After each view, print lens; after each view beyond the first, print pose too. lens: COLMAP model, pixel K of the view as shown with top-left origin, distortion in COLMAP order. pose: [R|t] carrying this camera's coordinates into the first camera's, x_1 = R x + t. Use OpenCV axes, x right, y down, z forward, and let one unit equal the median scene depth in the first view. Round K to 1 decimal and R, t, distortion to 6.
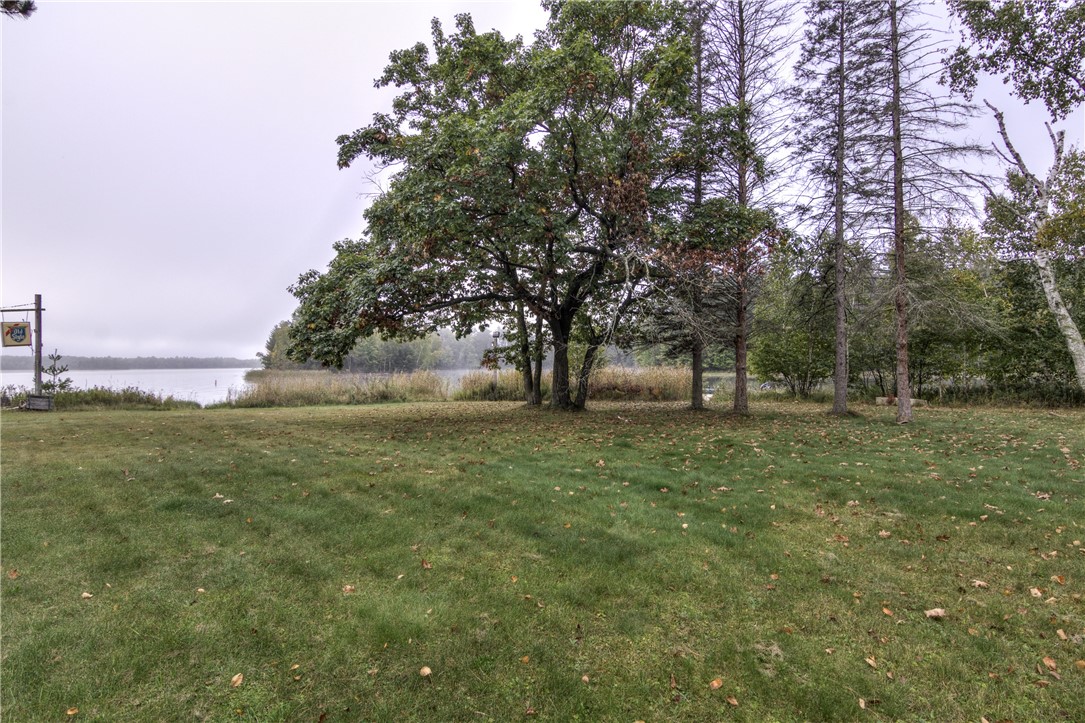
lens RADIAL K [[562.6, 0, 544.4], [0, 562.6, 350.2], [0, 0, 1]] dist [-0.001619, -0.003743]
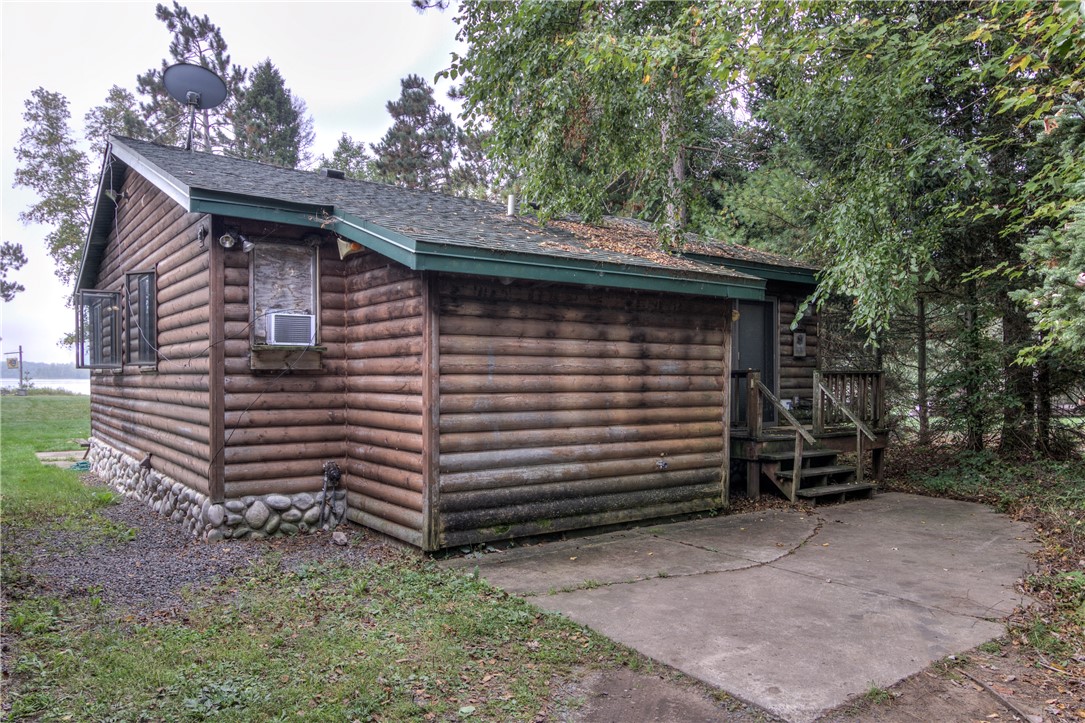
lens RADIAL K [[776.2, 0, 532.5], [0, 776.2, 383.1], [0, 0, 1]] dist [0.006800, -0.005047]
pose [[0.992065, 0.012102, -0.125146, 1.375040], [-0.008157, 0.999455, 0.031988, -0.057037], [0.125465, -0.030713, 0.991623, -1.657446]]
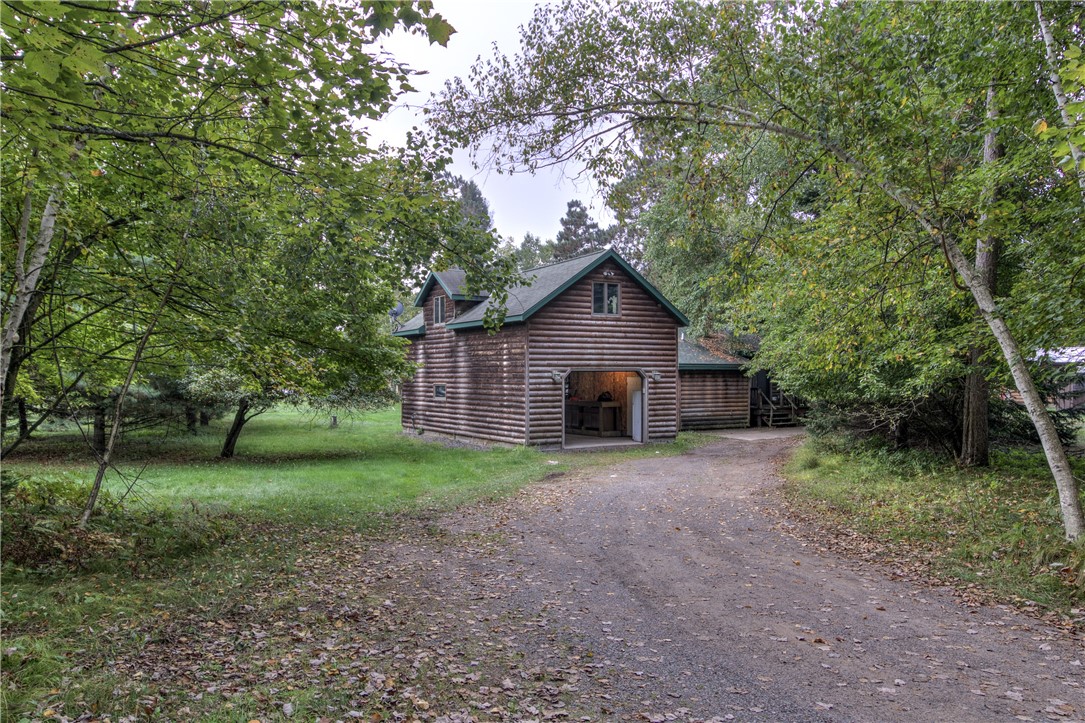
lens RADIAL K [[776.2, 0, 543.1], [0, 776.2, 363.3], [0, 0, 1]] dist [0.006800, -0.005047]
pose [[0.980887, 0.005936, -0.194488, 1.340924], [-0.004540, 0.999961, 0.007622, -0.094720], [0.194526, -0.006593, 0.980875, -2.458099]]
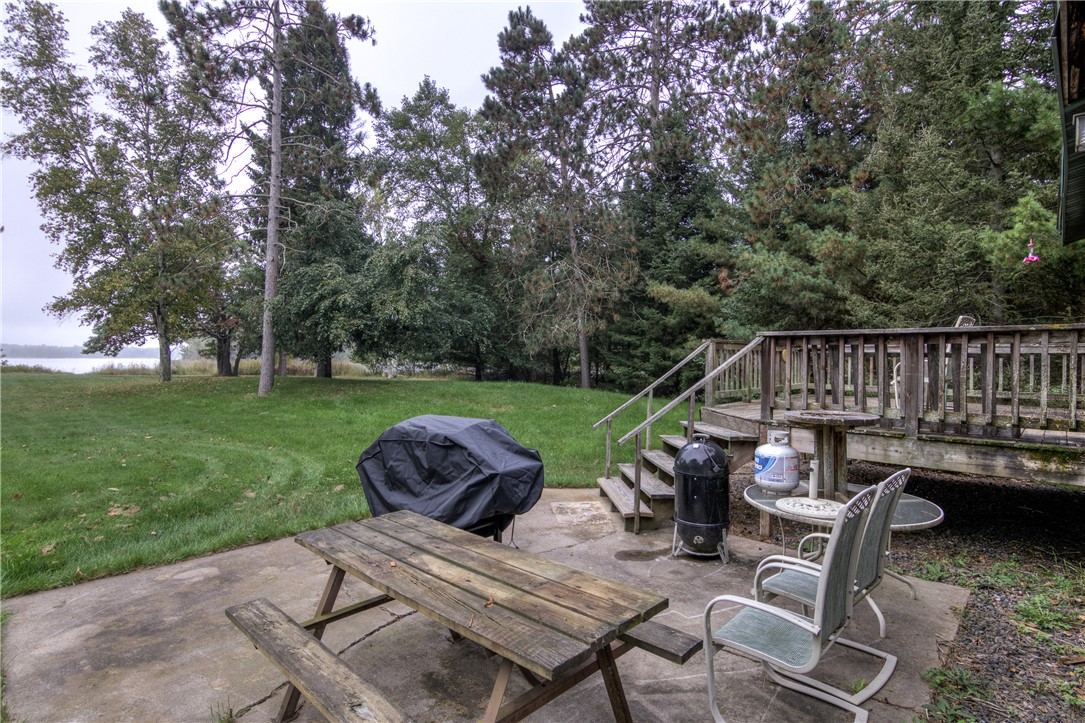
lens RADIAL K [[562.6, 0, 546.0], [0, 562.6, 353.3], [0, 0, 1]] dist [-0.001619, -0.003743]
pose [[0.997365, 0.020055, 0.069713, 1.008605], [-0.020739, 0.999743, 0.009102, -0.035391], [-0.069512, -0.010524, 0.997526, -1.219463]]
